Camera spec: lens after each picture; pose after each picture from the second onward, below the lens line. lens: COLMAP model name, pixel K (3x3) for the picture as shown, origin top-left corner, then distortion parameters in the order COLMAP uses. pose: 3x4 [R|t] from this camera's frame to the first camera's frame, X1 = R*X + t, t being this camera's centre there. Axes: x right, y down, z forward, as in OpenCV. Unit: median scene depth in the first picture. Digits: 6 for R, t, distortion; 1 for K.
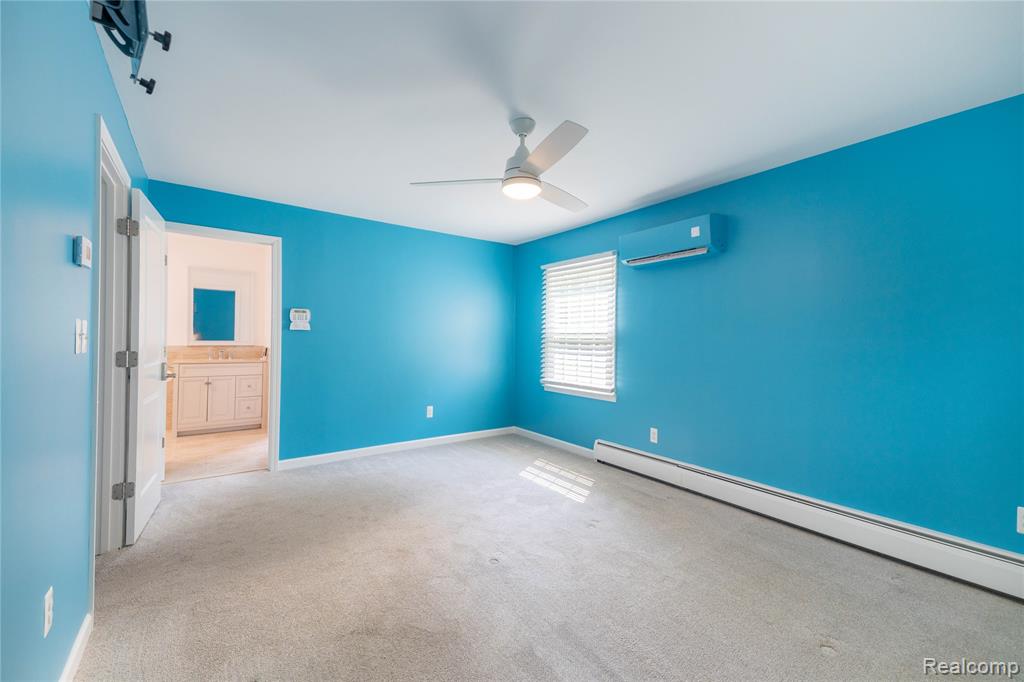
lens RADIAL K [[419.4, 0, 514.5], [0, 419.4, 339.5], [0, 0, 1]] dist [0.044982, -0.012306]
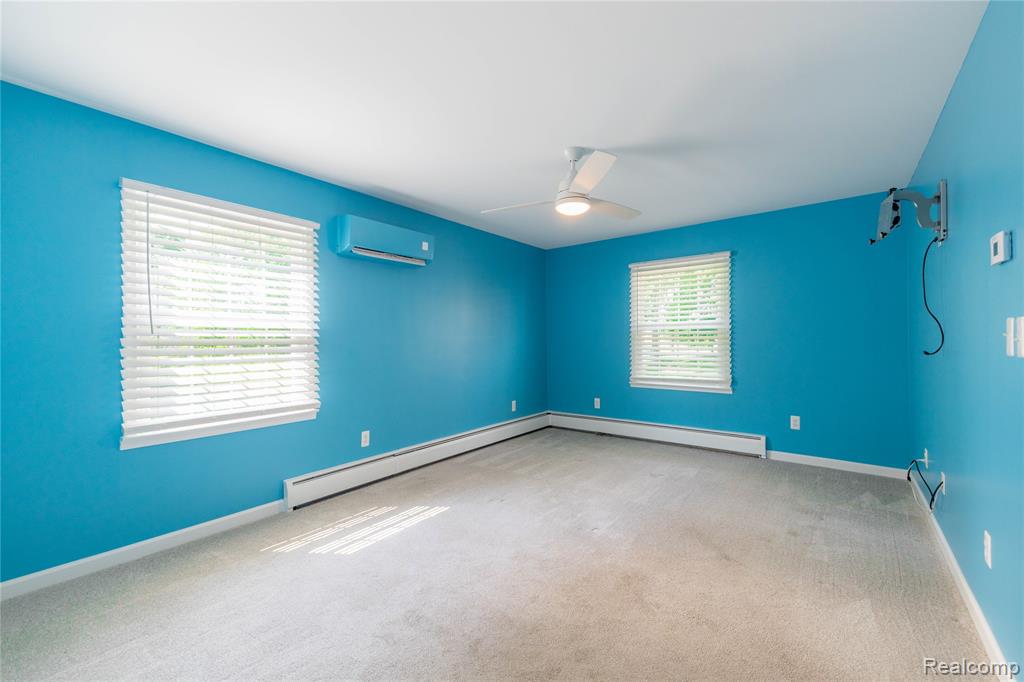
lens RADIAL K [[419.4, 0, 510.6], [0, 419.4, 336.6], [0, 0, 1]] dist [0.044982, -0.012306]
pose [[-0.286170, -0.005825, 0.958161, -0.691484], [0.004059, 0.999965, 0.007292, -0.006973], [-0.958170, 0.005976, -0.286137, 0.991316]]
